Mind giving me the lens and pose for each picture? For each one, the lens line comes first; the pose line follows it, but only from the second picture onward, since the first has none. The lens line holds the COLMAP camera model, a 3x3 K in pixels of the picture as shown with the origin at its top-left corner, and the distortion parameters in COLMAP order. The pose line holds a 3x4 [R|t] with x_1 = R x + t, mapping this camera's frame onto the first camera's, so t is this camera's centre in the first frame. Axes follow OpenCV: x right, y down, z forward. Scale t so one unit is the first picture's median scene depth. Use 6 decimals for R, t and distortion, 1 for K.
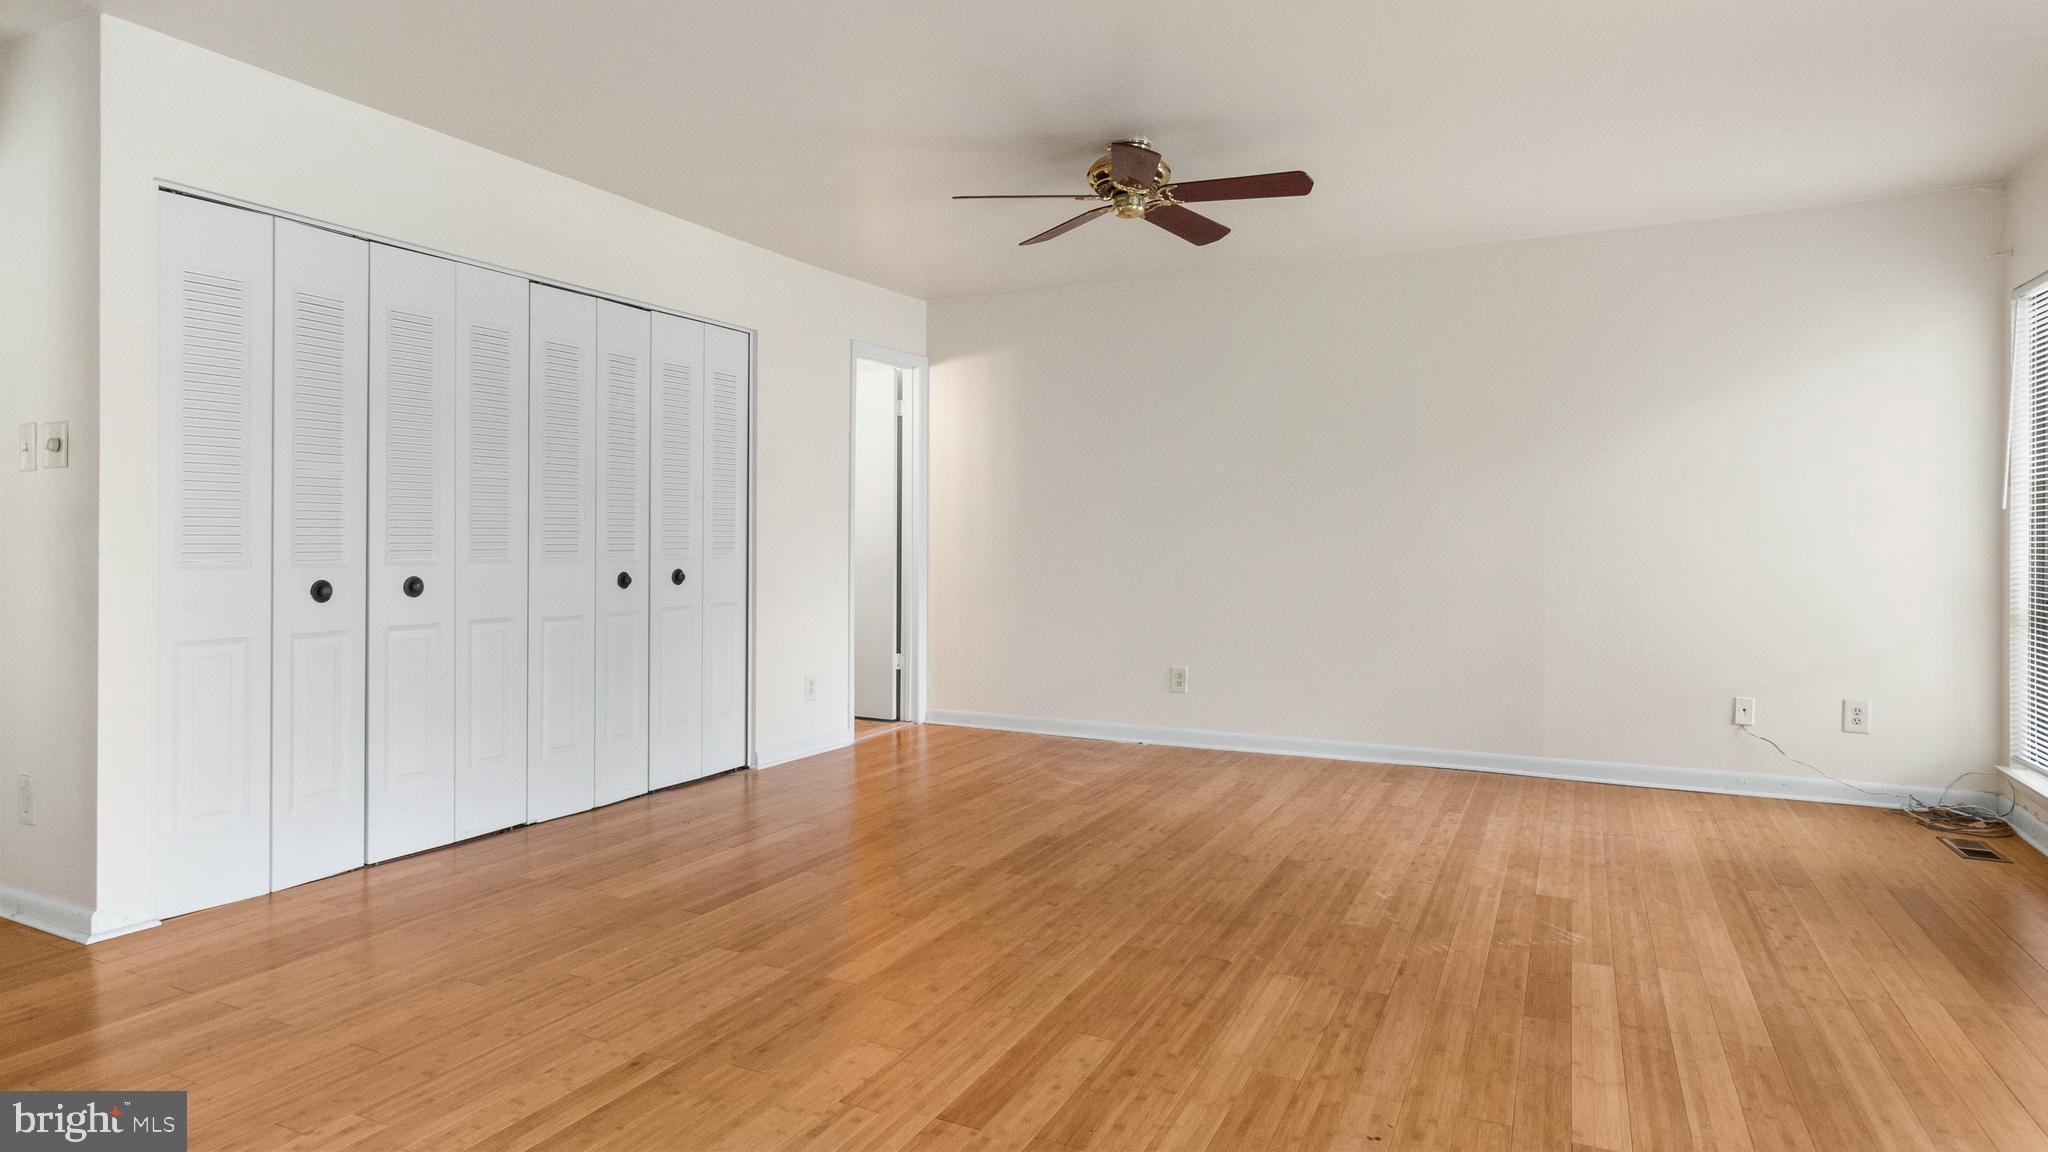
lens RADIAL K [[1107.5, 0, 1011.0], [0, 1107.5, 535.6], [0, 0, 1]] dist [-0.005726, -0.000523]
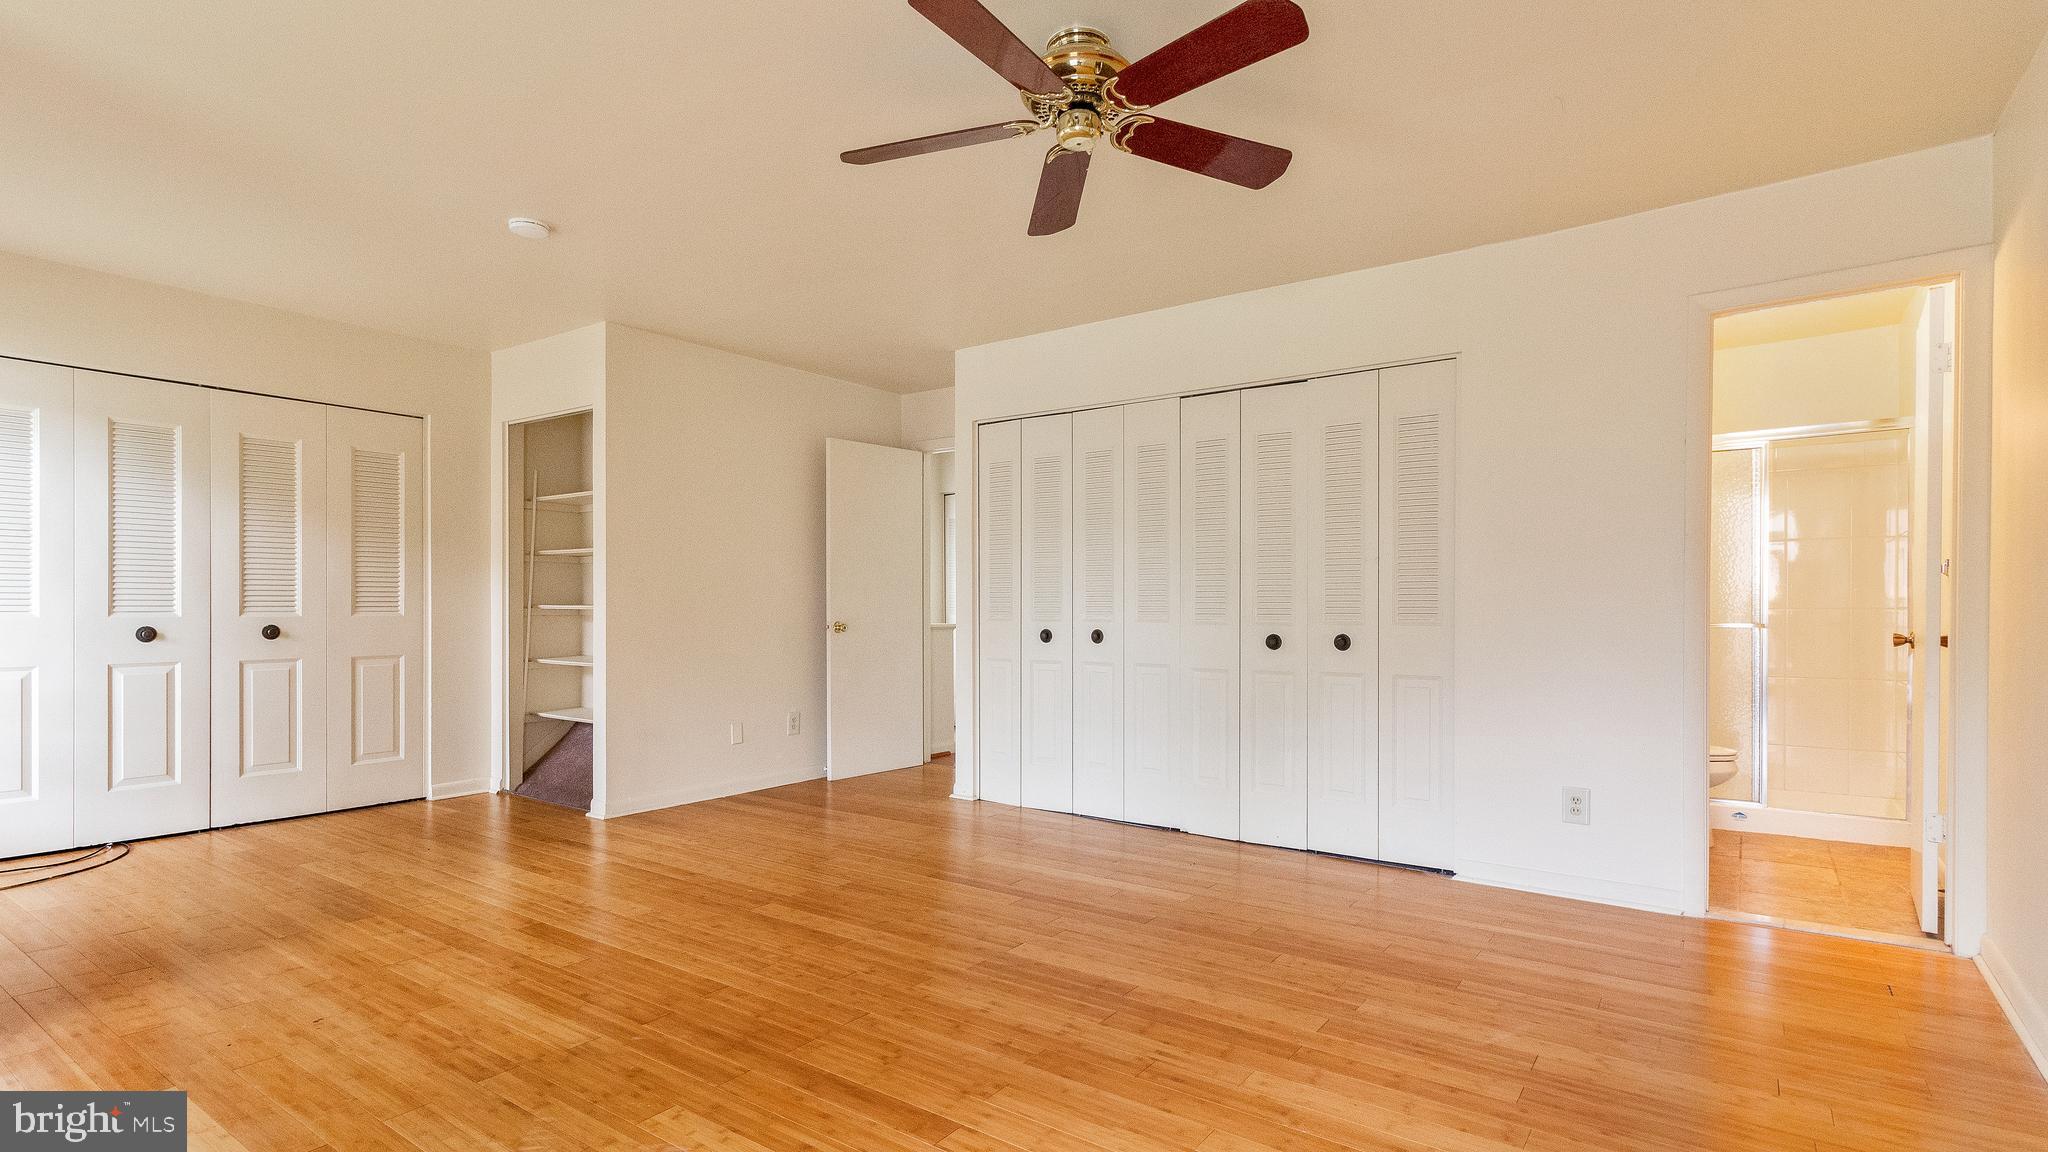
lens RADIAL K [[969.8, 0, 1022.3], [0, 969.8, 615.7], [0, 0, 1]] dist [0.014128, 0.001067]
pose [[-0.144895, 0.011262, -0.989383, 0.990365], [0.005509, 0.999929, 0.010575, 0.005900], [0.989432, -0.003918, -0.144947, 1.426868]]
